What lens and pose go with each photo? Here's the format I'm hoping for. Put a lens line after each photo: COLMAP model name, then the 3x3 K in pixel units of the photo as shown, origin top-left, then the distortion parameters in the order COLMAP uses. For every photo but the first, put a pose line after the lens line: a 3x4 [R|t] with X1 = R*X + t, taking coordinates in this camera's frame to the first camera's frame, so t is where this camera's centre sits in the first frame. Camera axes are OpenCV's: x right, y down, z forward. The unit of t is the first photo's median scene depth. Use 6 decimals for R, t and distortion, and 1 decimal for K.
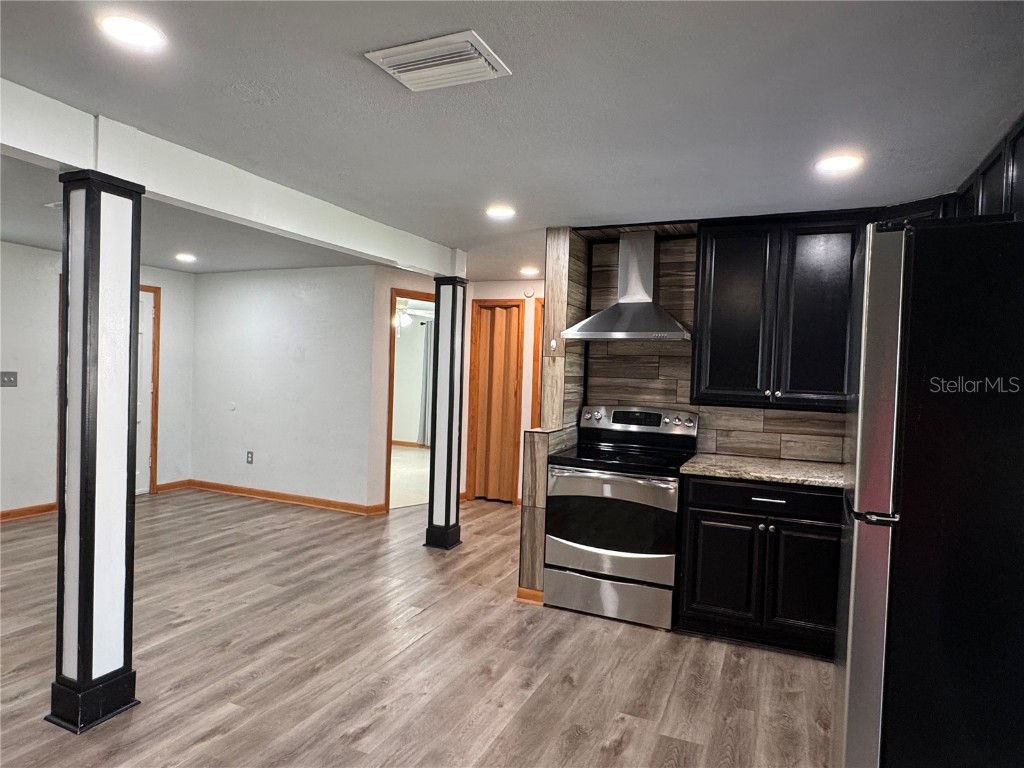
lens RADIAL K [[629.7, 0, 509.4], [0, 629.7, 382.2], [0, 0, 1]] dist [0.002279, 0.000353]
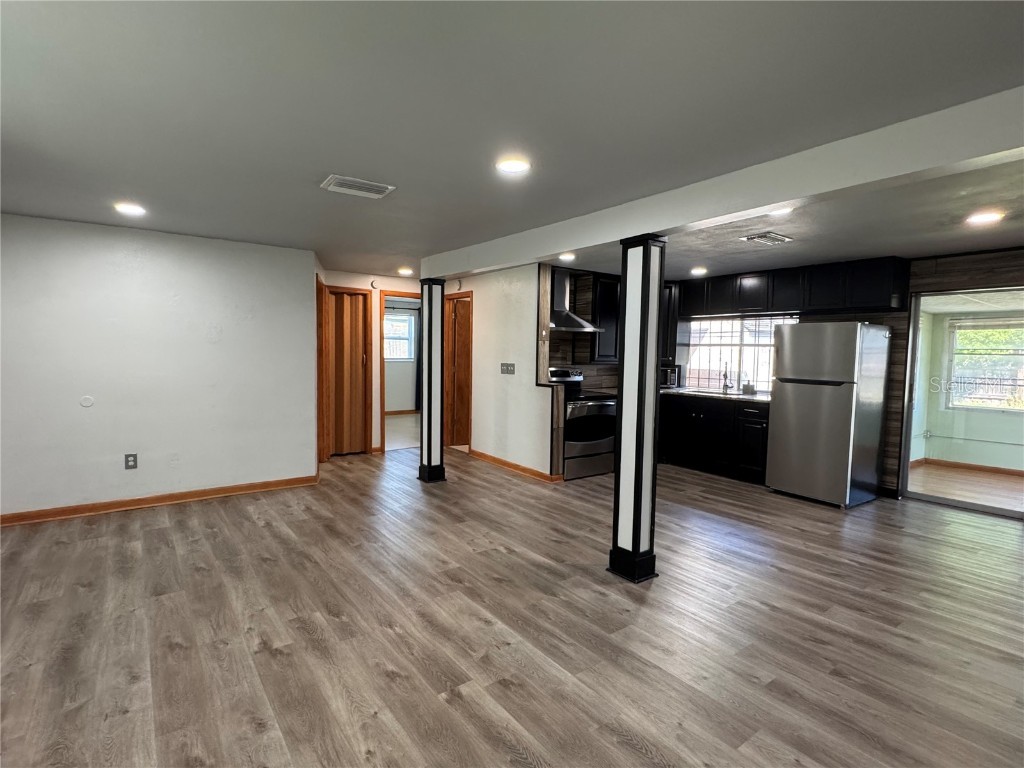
lens RADIAL K [[511.4, 0, 509.7], [0, 511.4, 385.8], [0, 0, 1]] dist [-0.003187, -0.000148]
pose [[0.487473, -0.086608, 0.868832, -1.140707], [0.017796, 0.995847, 0.089284, -0.042689], [-0.872957, -0.028062, 0.486989, 0.395567]]
